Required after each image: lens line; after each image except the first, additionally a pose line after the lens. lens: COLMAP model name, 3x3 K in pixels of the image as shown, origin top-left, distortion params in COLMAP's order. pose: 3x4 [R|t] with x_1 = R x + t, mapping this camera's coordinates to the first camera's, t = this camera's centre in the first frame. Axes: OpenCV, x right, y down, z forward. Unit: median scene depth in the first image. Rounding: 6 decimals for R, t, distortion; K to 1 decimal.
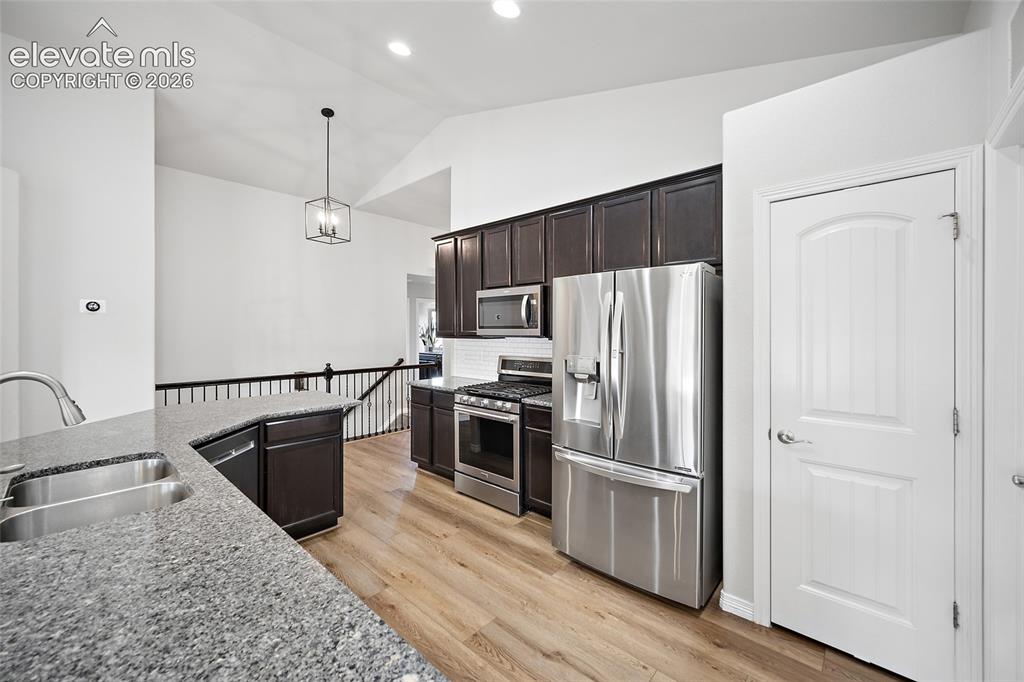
lens RADIAL K [[405.0, 0, 512.7], [0, 405.0, 331.0], [0, 0, 1]] dist [-0.001364, 0.000882]
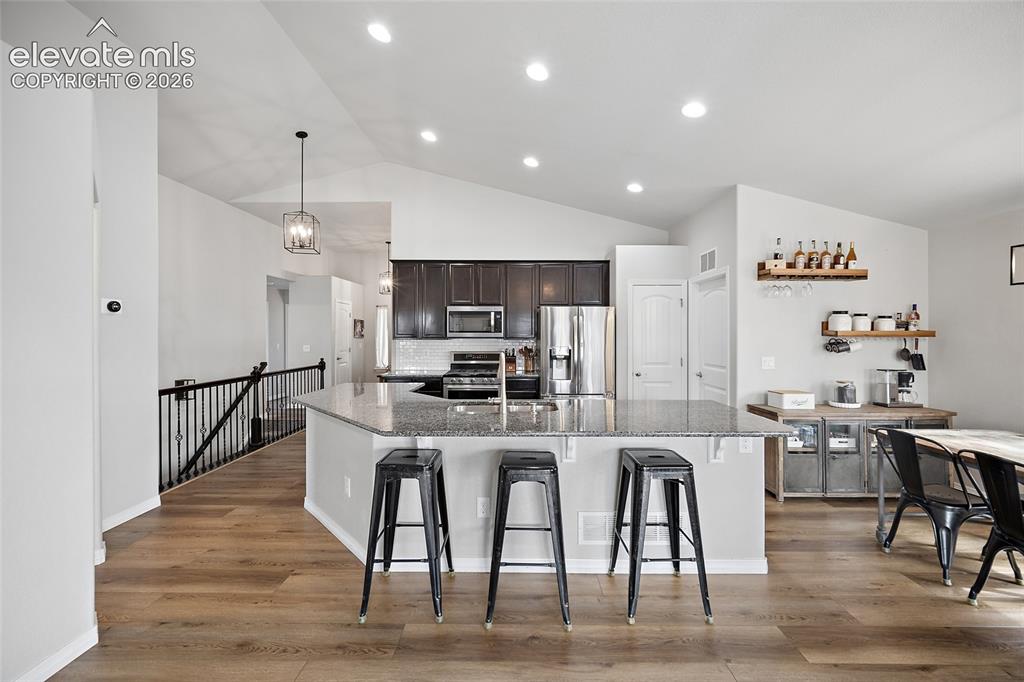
lens RADIAL K [[405.0, 0, 512.7], [0, 405.0, 331.0], [0, 0, 1]] dist [-0.001364, 0.000882]
pose [[0.741152, 0.004915, 0.671319, -0.993596], [-0.000541, 0.999977, -0.006723, -0.002228], [-0.671337, 0.004619, 0.741138, -0.240960]]
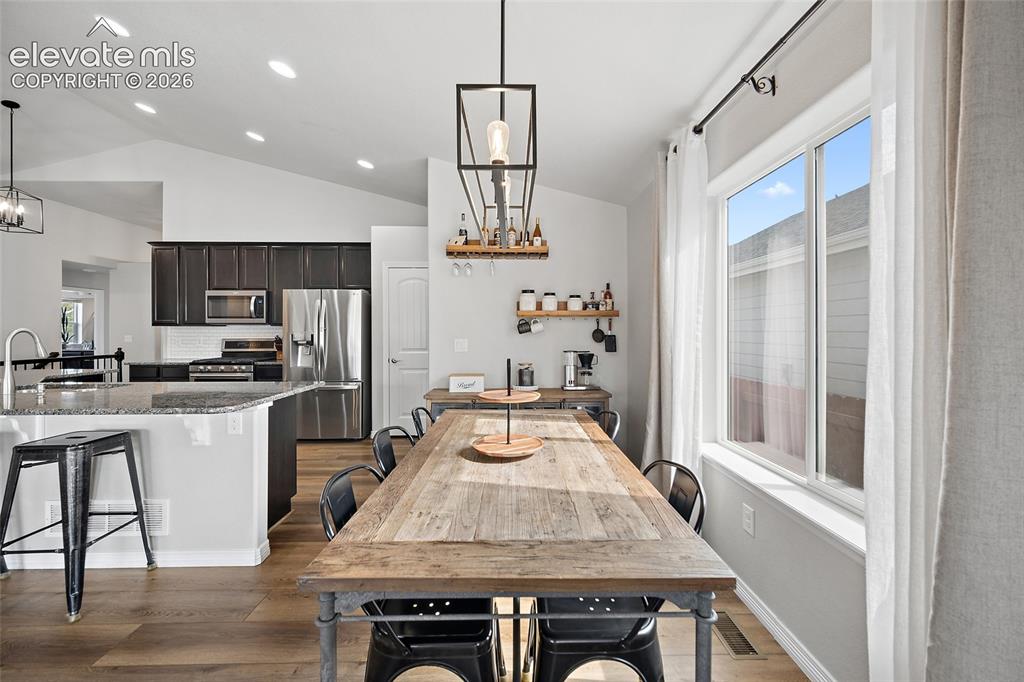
lens RADIAL K [[405.0, 0, 512.7], [0, 405.0, 331.0], [0, 0, 1]] dist [-0.001364, 0.000882]
pose [[0.725883, 0.001011, 0.687818, -0.312627], [0.000655, 0.999997, -0.002161, 0.046513], [-0.687818, 0.002019, 0.725880, -0.789830]]
